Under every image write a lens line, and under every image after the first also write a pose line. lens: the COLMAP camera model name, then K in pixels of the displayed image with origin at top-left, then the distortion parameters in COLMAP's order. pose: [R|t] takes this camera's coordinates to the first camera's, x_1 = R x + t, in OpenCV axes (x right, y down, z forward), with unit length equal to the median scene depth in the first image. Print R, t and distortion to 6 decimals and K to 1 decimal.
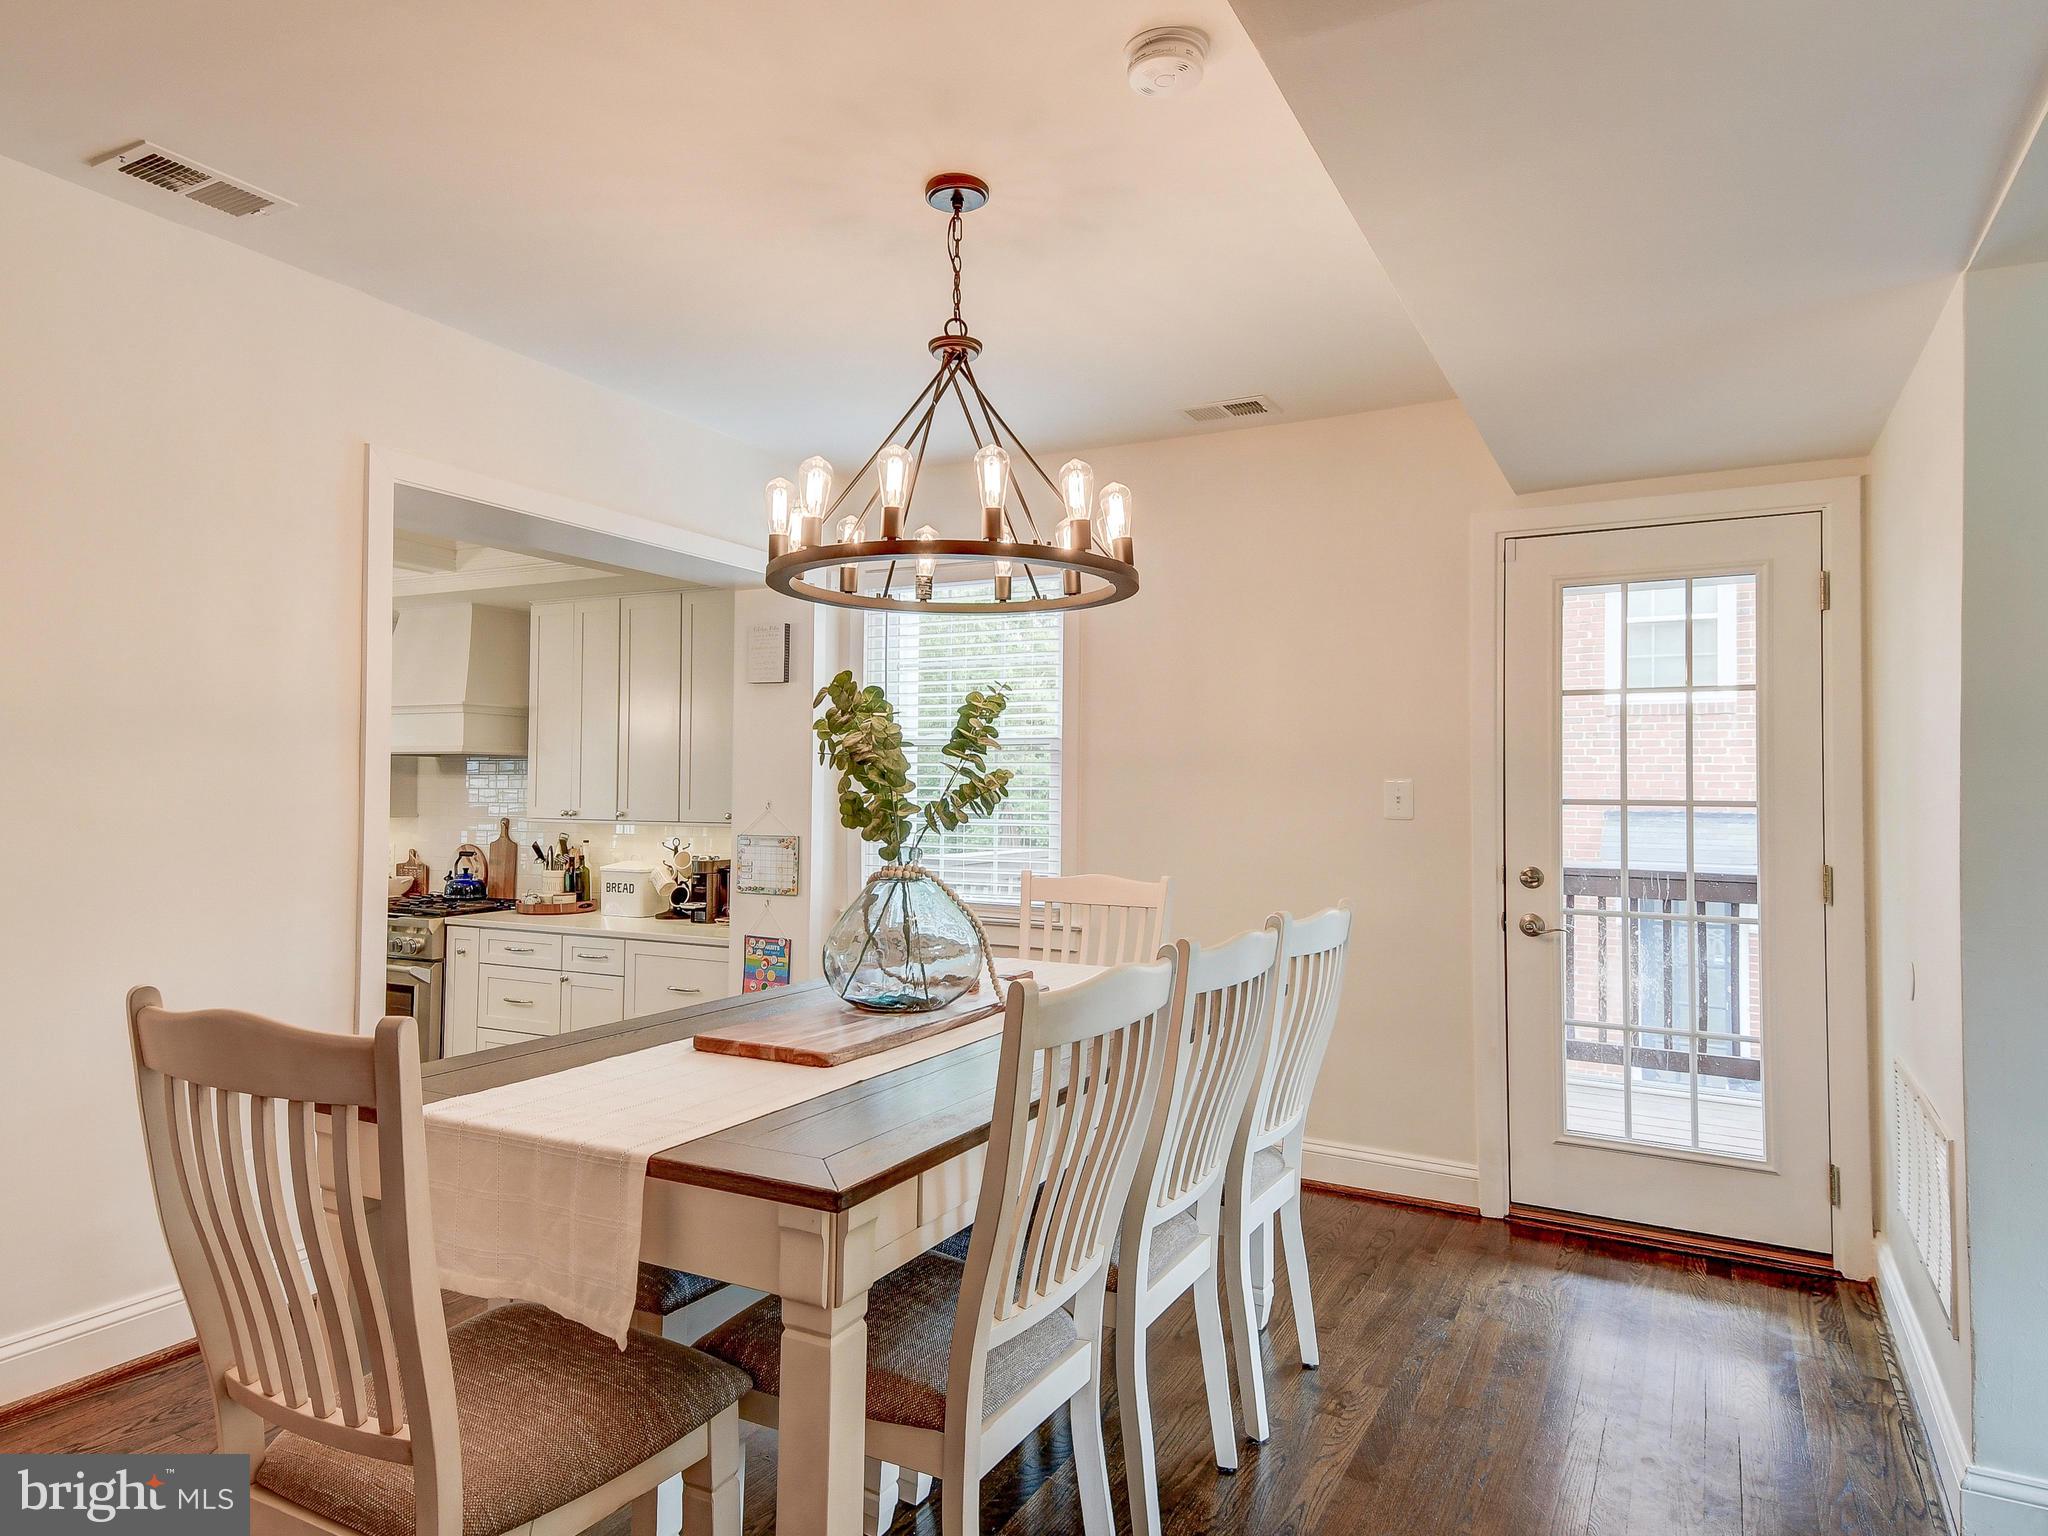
lens RADIAL K [[1316.7, 0, 1030.0], [0, 1316.7, 756.2], [0, 0, 1]] dist [0.053128, 0.003392]
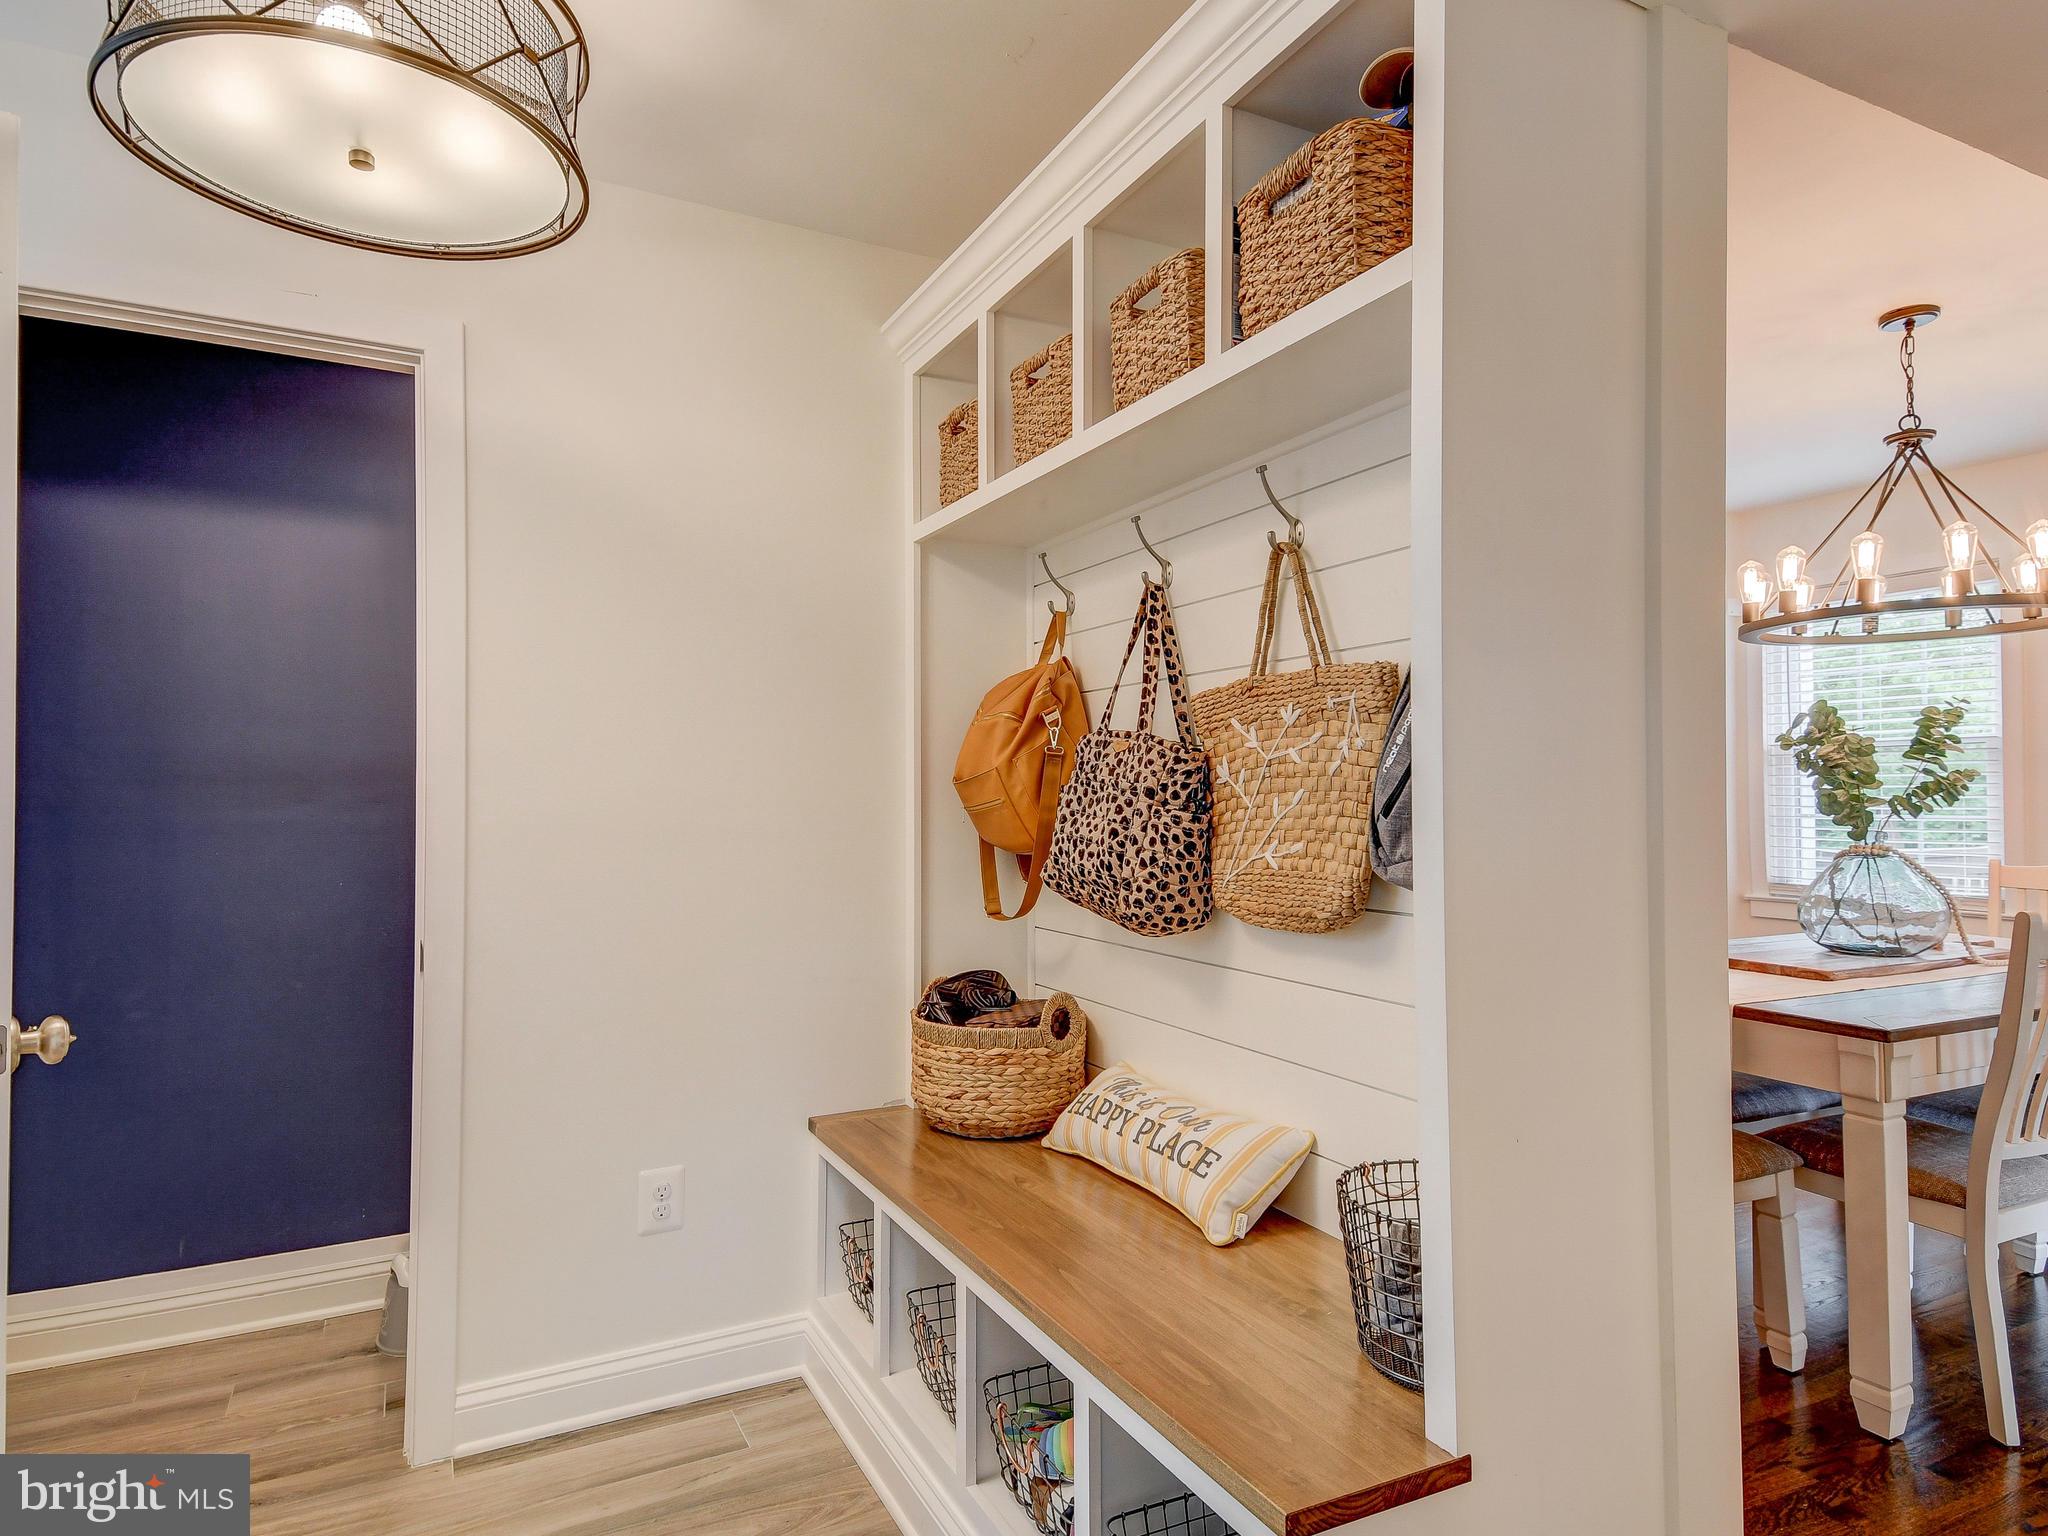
lens RADIAL K [[1196.3, 0, 1008.3], [0, 1196.3, 775.0], [0, 0, 1]] dist [0.039581, -0.014005]
pose [[0.802022, -0.024975, -0.596772, -0.060554], [0.029446, 0.999564, -0.002258, -0.008118], [0.596568, -0.015762, 0.802408, -0.467403]]
